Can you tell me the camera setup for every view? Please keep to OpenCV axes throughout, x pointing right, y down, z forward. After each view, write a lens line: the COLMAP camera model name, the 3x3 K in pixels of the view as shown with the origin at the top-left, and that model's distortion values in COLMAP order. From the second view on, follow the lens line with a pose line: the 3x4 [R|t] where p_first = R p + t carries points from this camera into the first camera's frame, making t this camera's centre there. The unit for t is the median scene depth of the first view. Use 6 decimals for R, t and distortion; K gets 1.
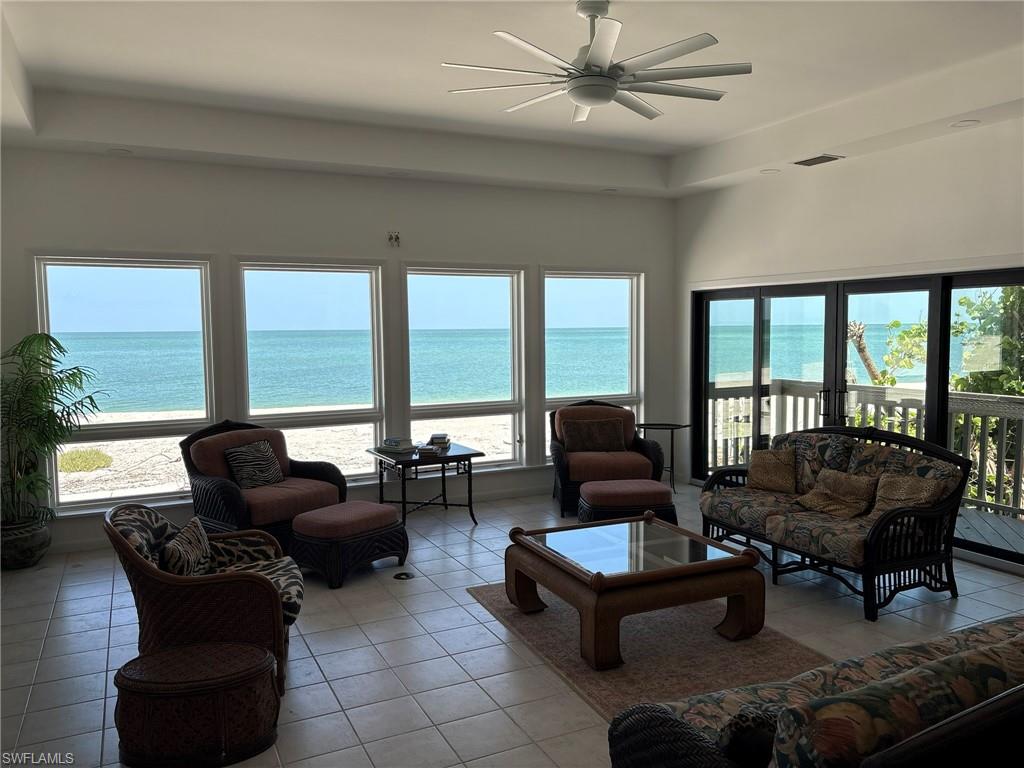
lens RADIAL K [[779.2, 0, 512.0], [0, 779.2, 384.0], [0, 0, 1]] dist [0.101698, -0.105607]
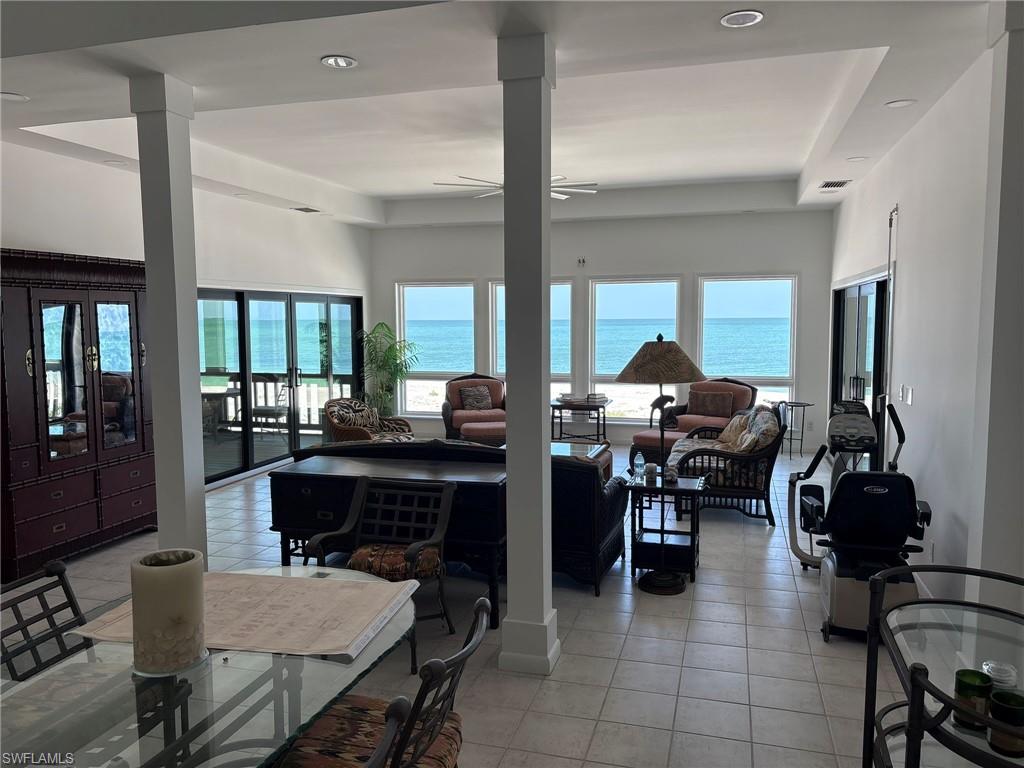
lens RADIAL K [[779.2, 0, 512.0], [0, 779.2, 384.0], [0, 0, 1]] dist [0.101698, -0.105607]
pose [[0.742730, 0.064887, -0.666440, 0.965640], [-0.053644, 0.997861, 0.037371, 0.001307], [0.667439, 0.007994, 0.744622, -0.258396]]
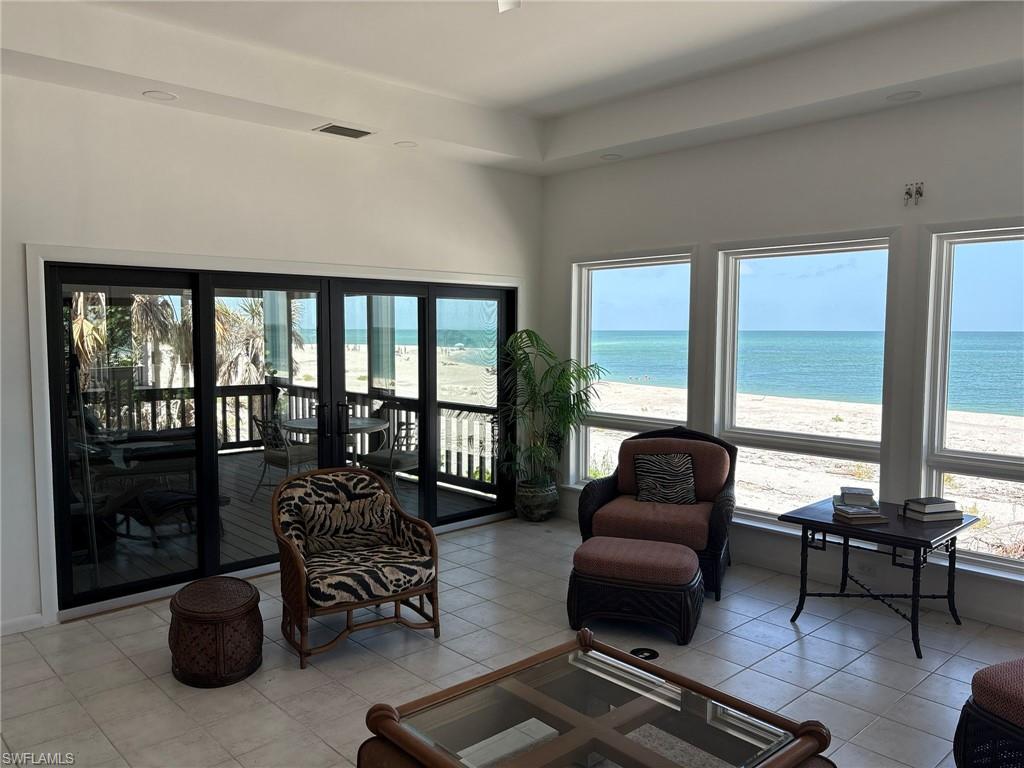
lens RADIAL K [[789.2, 0, 525.1], [0, 789.2, 383.2], [0, 0, 1]] dist [0.092155, 0.000769]
pose [[0.295810, 0.080024, -0.951889, 0.523995], [-0.077771, 0.995194, 0.059496, -0.051161], [0.952076, 0.056430, 0.300612, 0.619969]]
